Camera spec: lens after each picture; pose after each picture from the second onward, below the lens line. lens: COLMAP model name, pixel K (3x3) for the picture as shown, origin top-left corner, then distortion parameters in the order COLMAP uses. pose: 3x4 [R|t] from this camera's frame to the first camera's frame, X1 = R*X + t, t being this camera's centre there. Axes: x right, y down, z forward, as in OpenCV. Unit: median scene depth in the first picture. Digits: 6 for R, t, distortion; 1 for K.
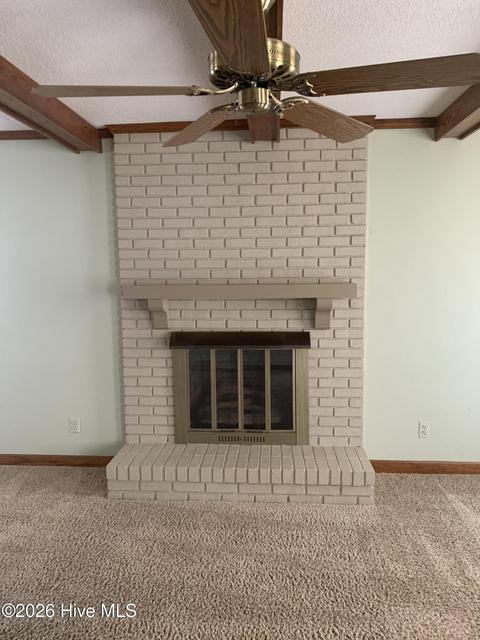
lens RADIAL K [[490.1, 0, 237.3], [0, 490.1, 326.1], [0, 0, 1]] dist [0.050307, -0.074119]
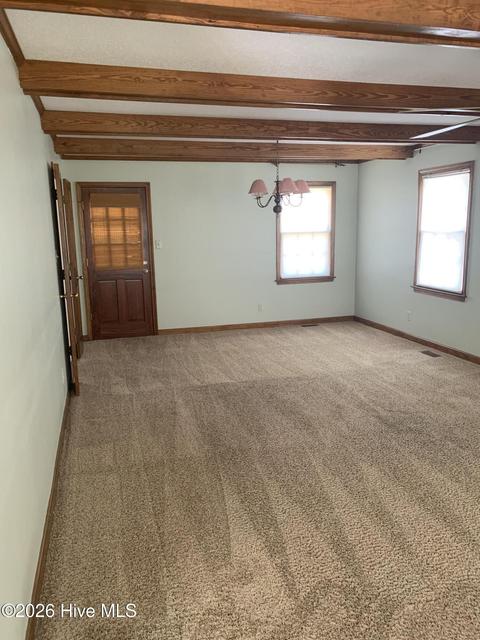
lens RADIAL K [[488.1, 0, 239.6], [0, 488.1, 329.9], [0, 0, 1]] dist [0.022885, -0.027653]
pose [[0.343079, 0.200655, -0.917624, 0.536176], [-0.095076, 0.979318, 0.178598, -0.001008], [0.934482, 0.025971, 0.355061, -0.145259]]
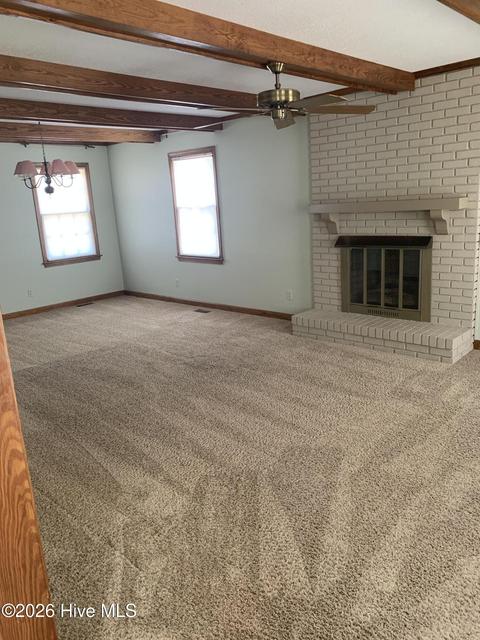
lens RADIAL K [[490.1, 0, 237.3], [0, 490.1, 326.1], [0, 0, 1]] dist [0.050307, -0.074119]
pose [[0.779159, 0.124447, -0.614349, 0.573356], [-0.022351, 0.984986, 0.171178, 0.033183], [0.626428, -0.119644, 0.770242, -0.376066]]
